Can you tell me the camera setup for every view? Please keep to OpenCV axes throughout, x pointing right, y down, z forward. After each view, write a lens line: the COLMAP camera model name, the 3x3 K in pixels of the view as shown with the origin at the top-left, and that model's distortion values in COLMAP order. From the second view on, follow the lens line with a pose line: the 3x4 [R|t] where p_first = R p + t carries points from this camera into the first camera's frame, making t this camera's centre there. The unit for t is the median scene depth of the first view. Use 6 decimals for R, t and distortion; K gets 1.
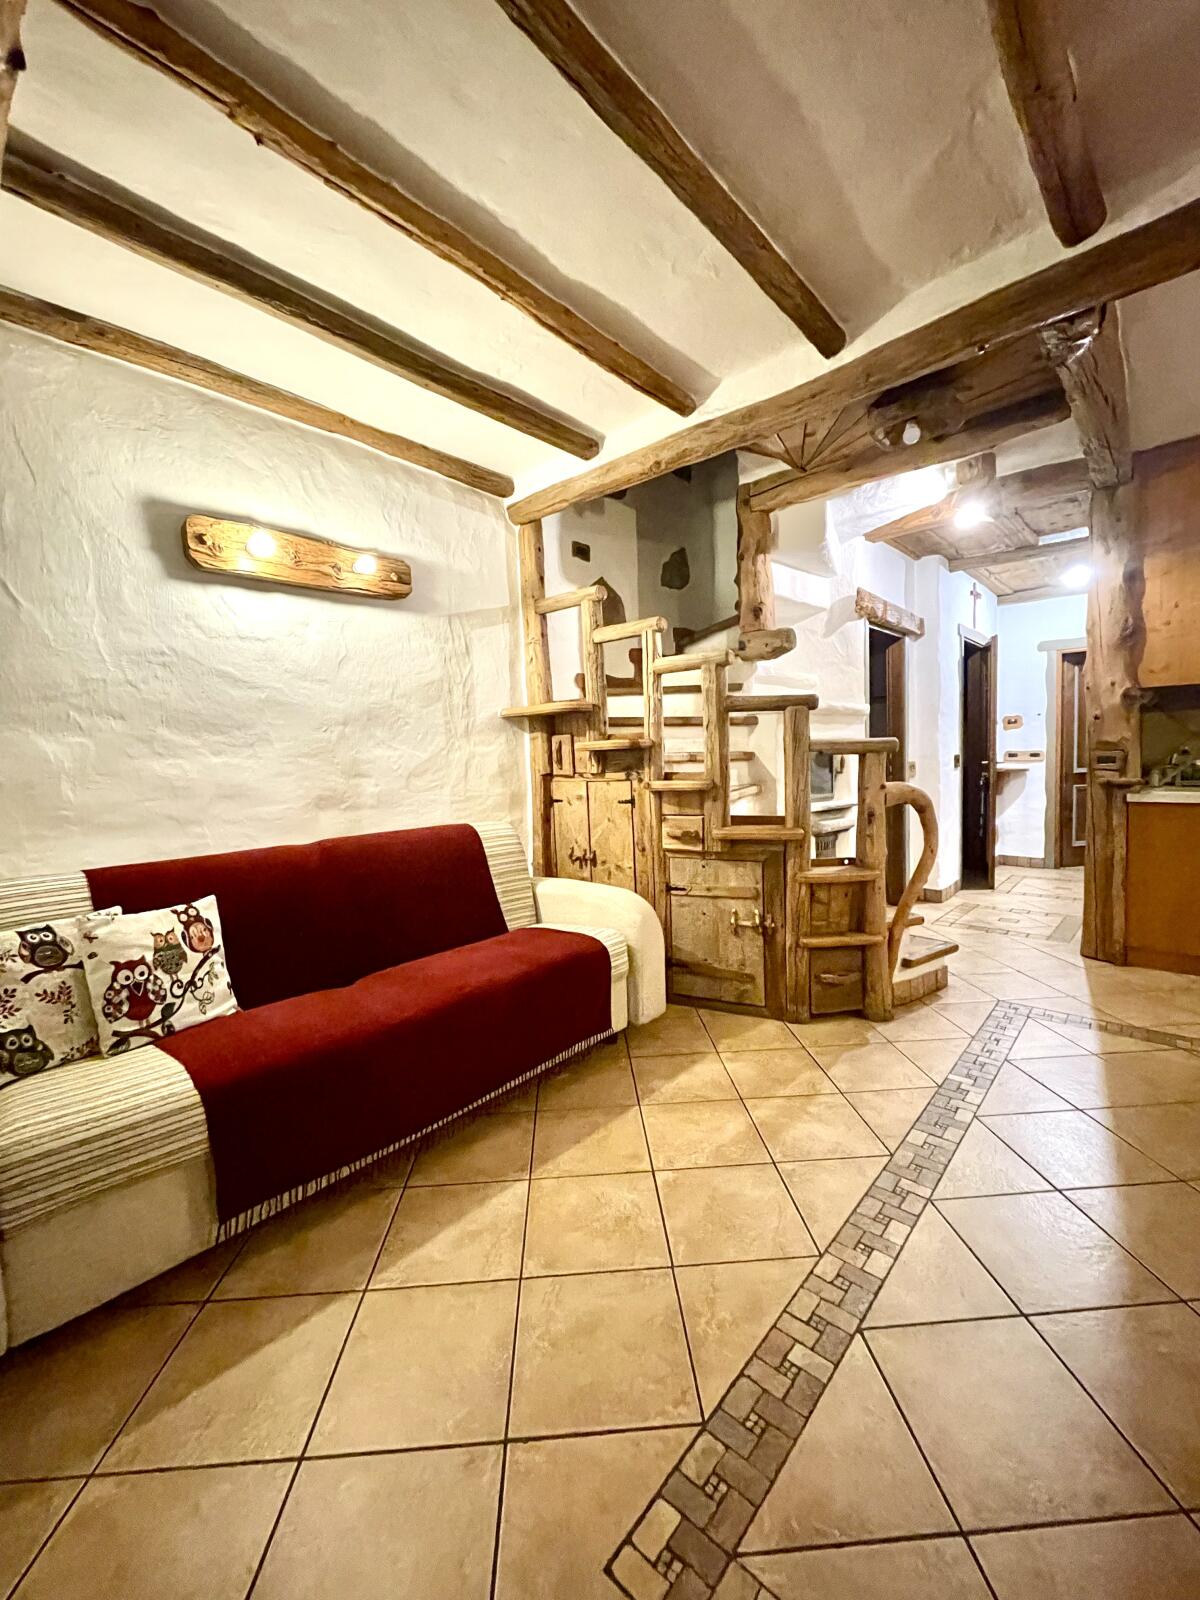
lens RADIAL K [[641.3, 0, 600.0], [0, 641.3, 800.0], [0, 0, 1]] dist [-0.000972, -0.000208]
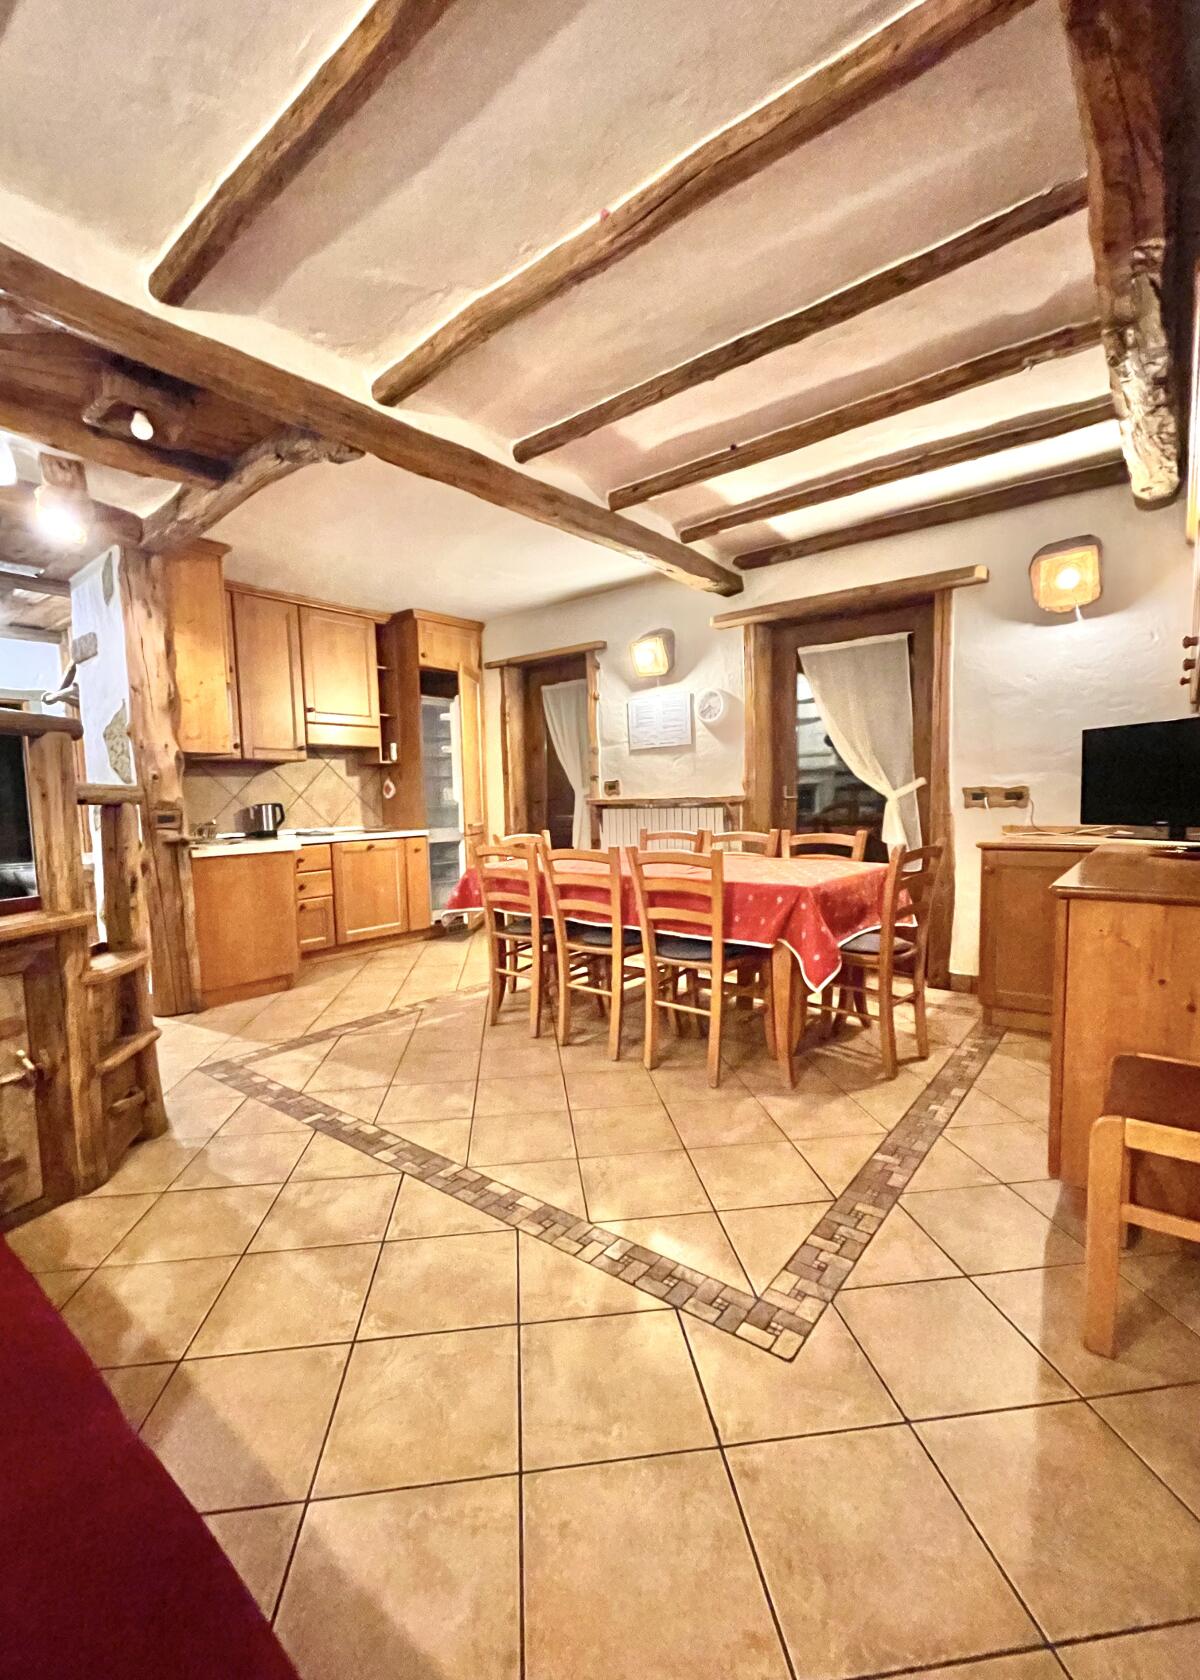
lens RADIAL K [[716.4, 0, 599.3], [0, 716.4, 859.3], [0, 0, 1]] dist [0.000625, 0.000102]
pose [[-0.059931, -0.055827, 0.996640, -0.499263], [0.094493, 0.993634, 0.061341, -0.004547], [-0.993720, 0.097851, -0.054274, 0.477402]]
